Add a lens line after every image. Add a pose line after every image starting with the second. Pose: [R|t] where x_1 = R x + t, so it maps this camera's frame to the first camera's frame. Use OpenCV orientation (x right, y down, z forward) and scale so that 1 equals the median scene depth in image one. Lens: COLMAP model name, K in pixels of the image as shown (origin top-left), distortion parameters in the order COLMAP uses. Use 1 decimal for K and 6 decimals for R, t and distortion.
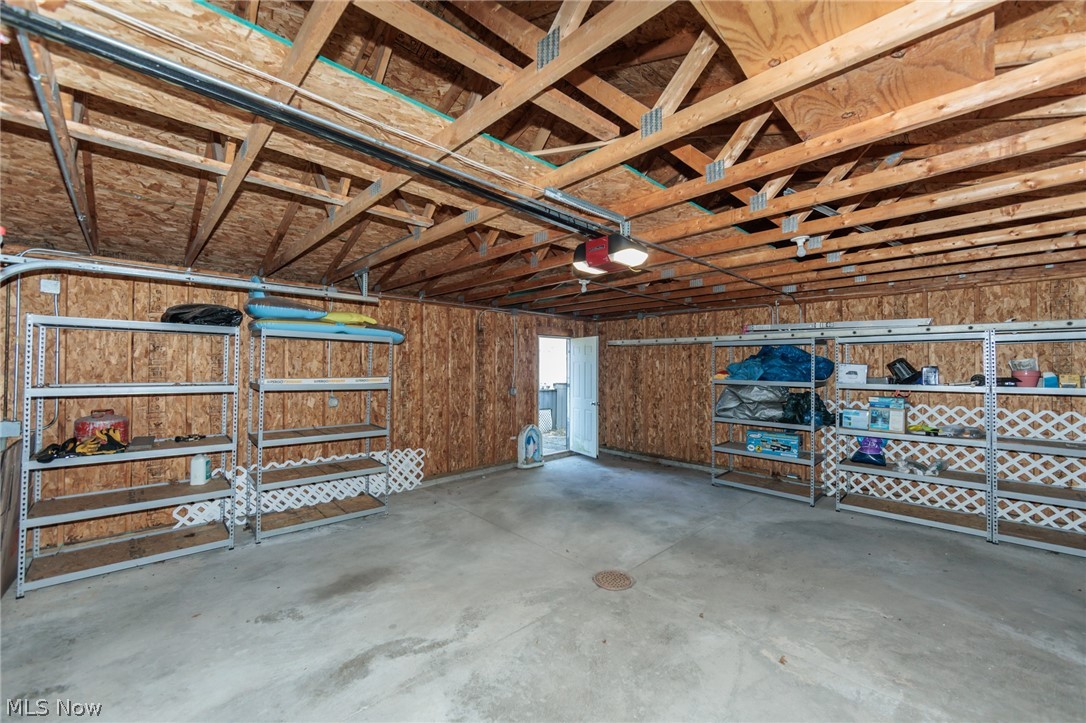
lens RADIAL K [[423.4, 0, 543.9], [0, 423.4, 360.6], [0, 0, 1]] dist [-0.003302, 0.000025]
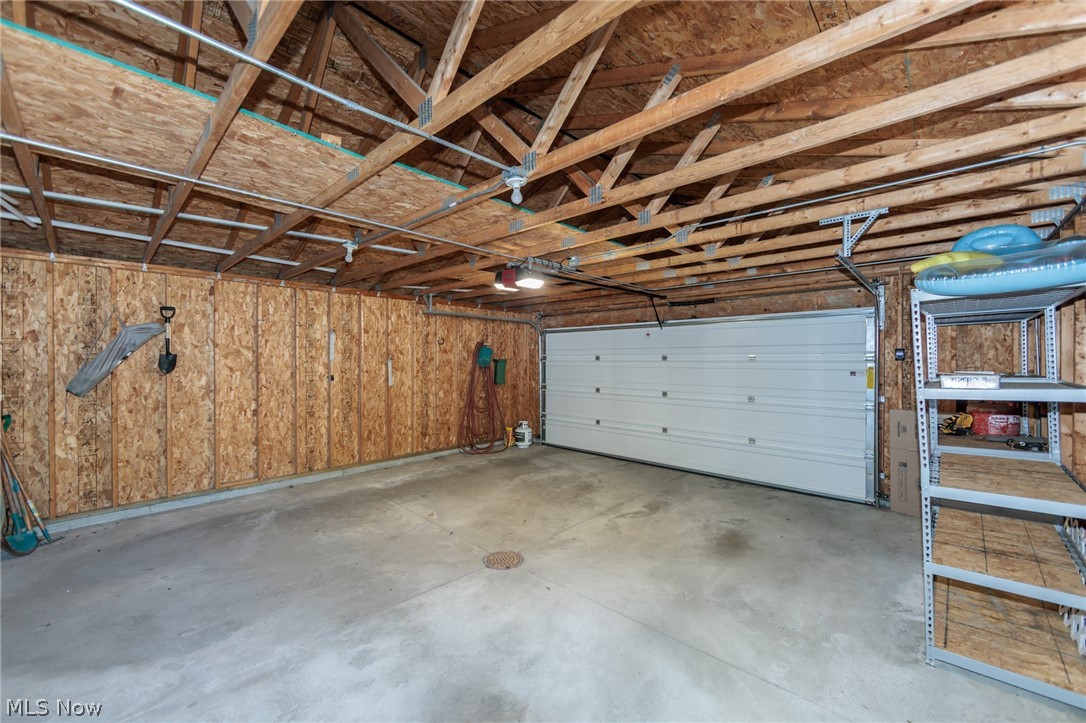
lens RADIAL K [[423.4, 0, 543.9], [0, 423.4, 360.6], [0, 0, 1]] dist [-0.003302, 0.000025]
pose [[-0.998426, -0.002432, -0.056041, 0.138700], [-0.001387, 0.999825, -0.018682, 0.051531], [0.056076, -0.018575, -0.998254, 2.289920]]
